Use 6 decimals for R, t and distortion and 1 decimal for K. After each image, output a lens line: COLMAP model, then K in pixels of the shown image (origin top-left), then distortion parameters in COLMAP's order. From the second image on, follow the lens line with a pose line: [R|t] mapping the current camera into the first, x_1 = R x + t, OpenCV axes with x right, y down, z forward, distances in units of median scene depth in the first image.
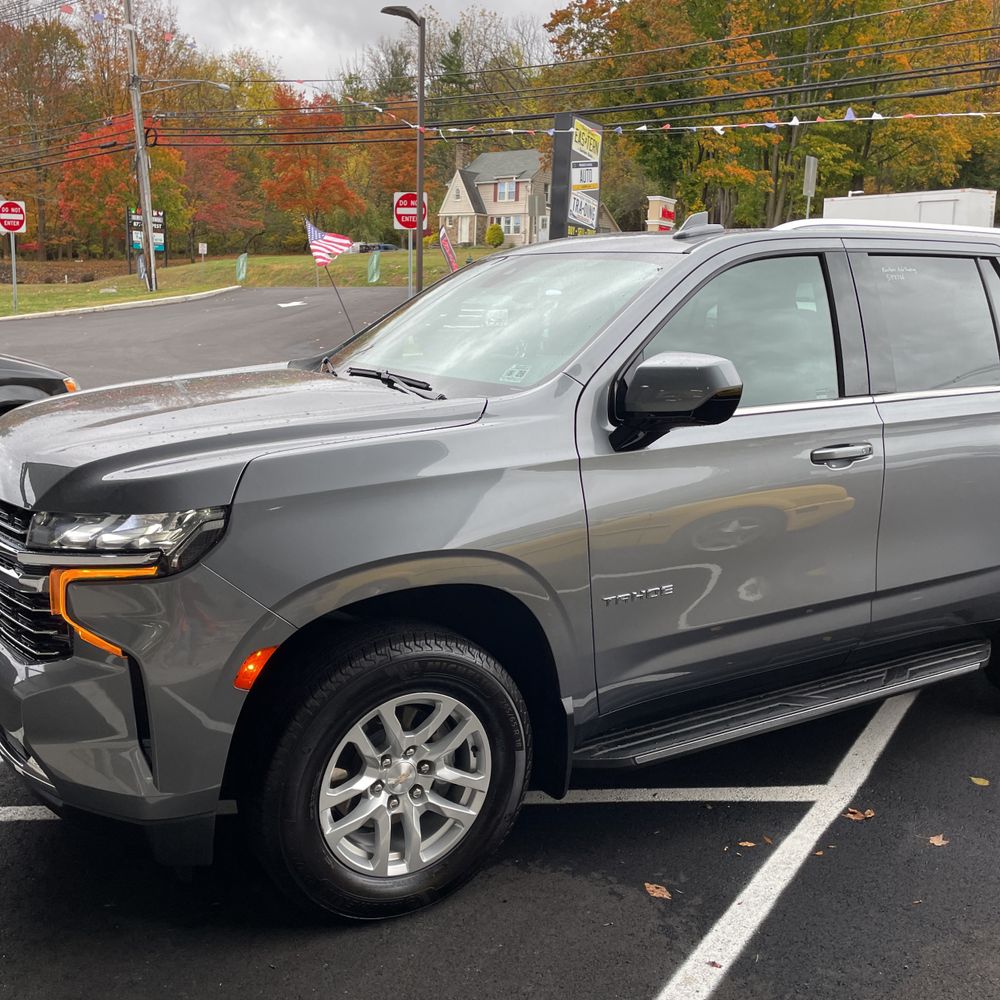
lens RADIAL K [[1009.4, 0, 496.6], [0, 1009.4, 499.0], [0, 0, 1]] dist [0.111343, -0.152664]
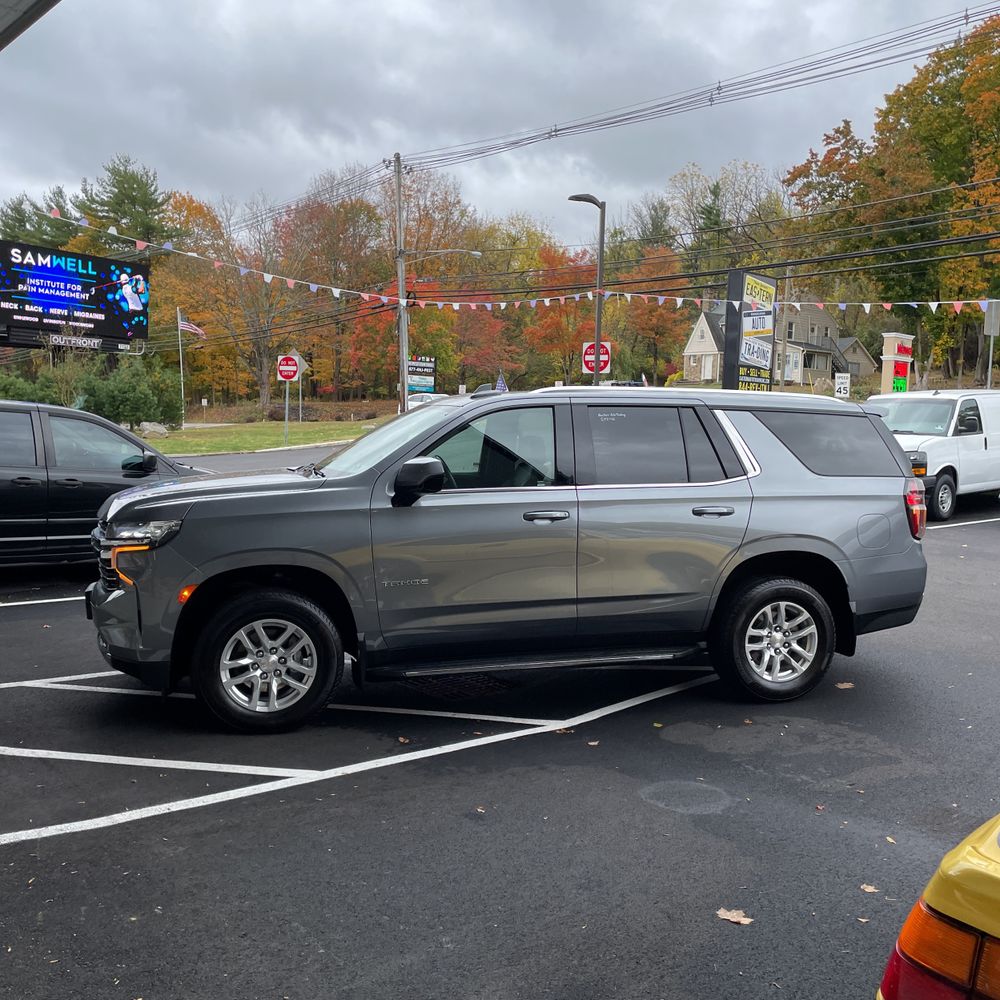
lens RADIAL K [[1026.1, 0, 527.9], [0, 1026.1, 497.5], [0, 0, 1]] dist [0.112925, -0.181599]
pose [[0.971788, 0.015061, -0.235374, 0.111568], [-0.045886, 0.990964, -0.126039, 0.023149], [0.231349, 0.133283, 0.963698, -0.113443]]
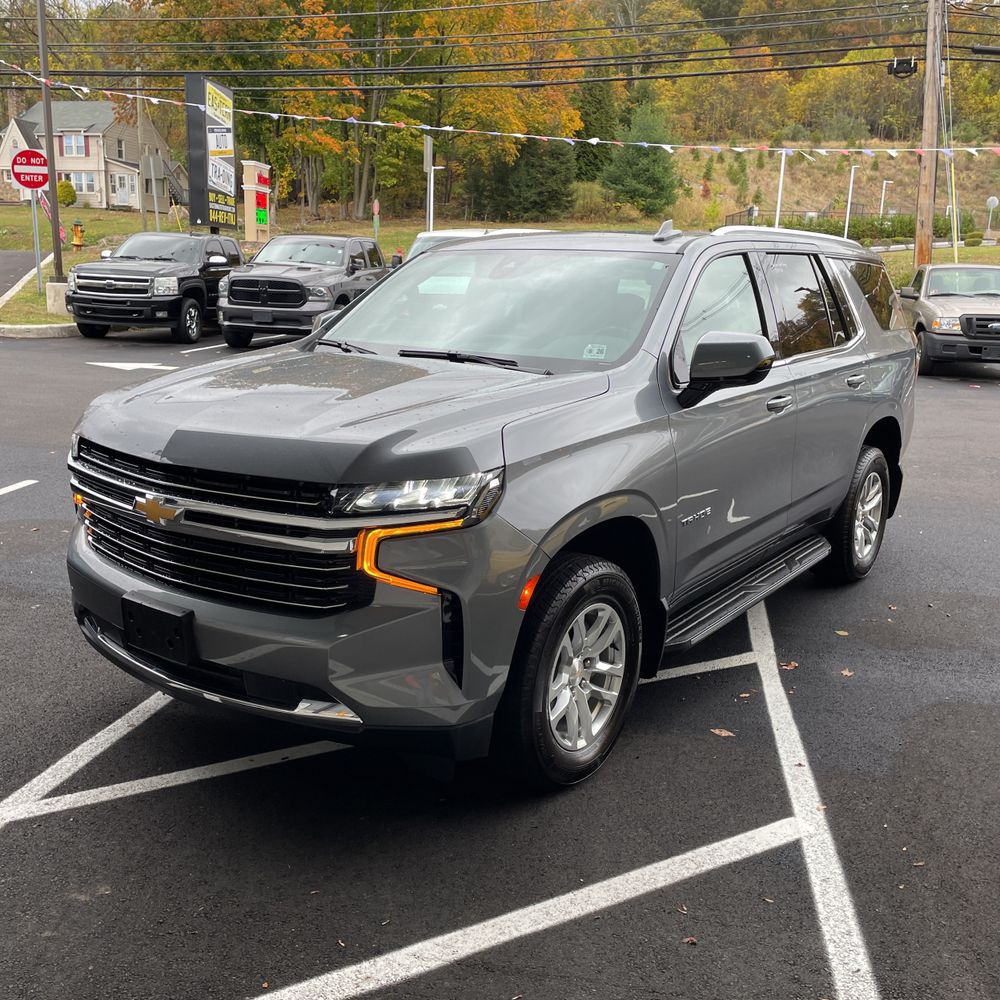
lens RADIAL K [[1009.4, 0, 496.6], [0, 1009.4, 499.0], [0, 0, 1]] dist [0.111343, -0.152664]
pose [[0.916932, -0.087468, 0.389339, -0.083686], [0.074875, 0.996064, 0.047435, -0.001411], [-0.391955, -0.014342, 0.919872, -0.015728]]
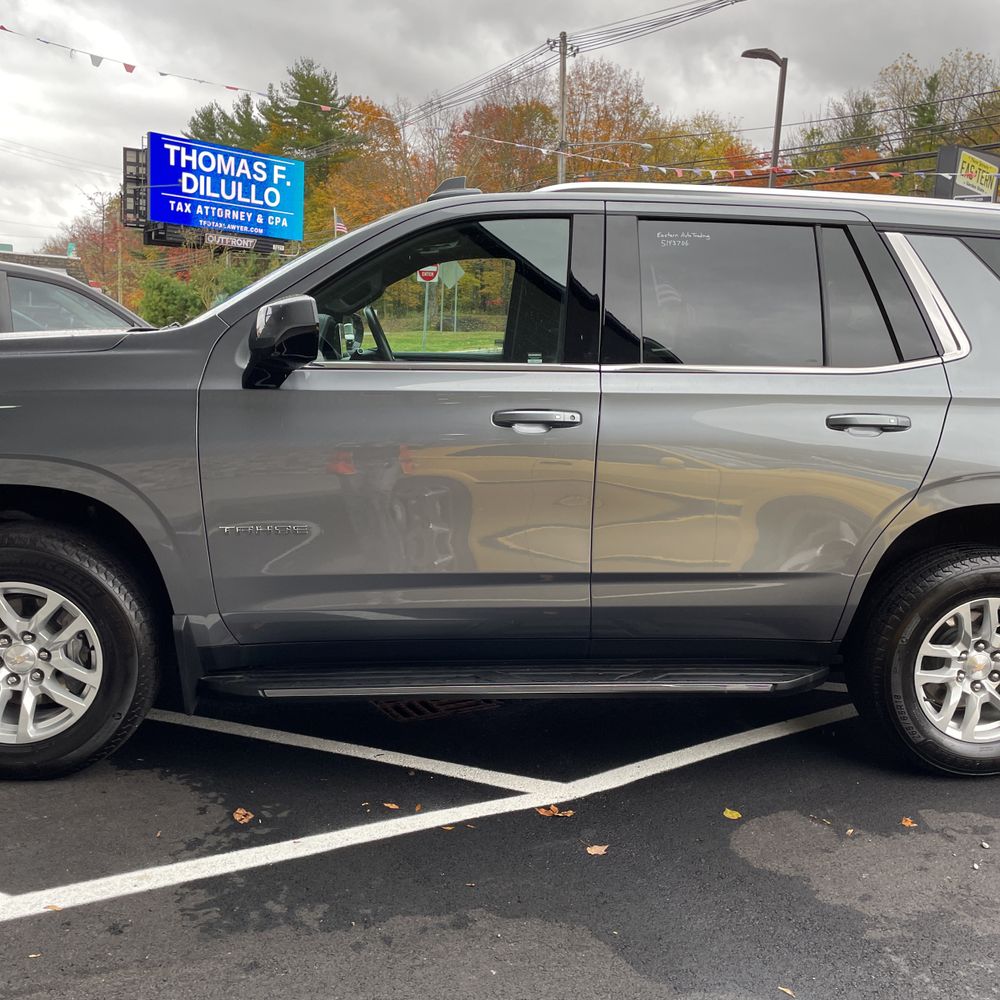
lens RADIAL K [[1018.7, 0, 522.7], [0, 1018.7, 501.4], [0, 0, 1]] dist [0.115312, -0.159385]
pose [[0.914218, 0.083970, -0.396428, 0.108804], [-0.105511, 0.993877, -0.032802, 0.010061], [0.391246, 0.071816, 0.917480, 0.018970]]
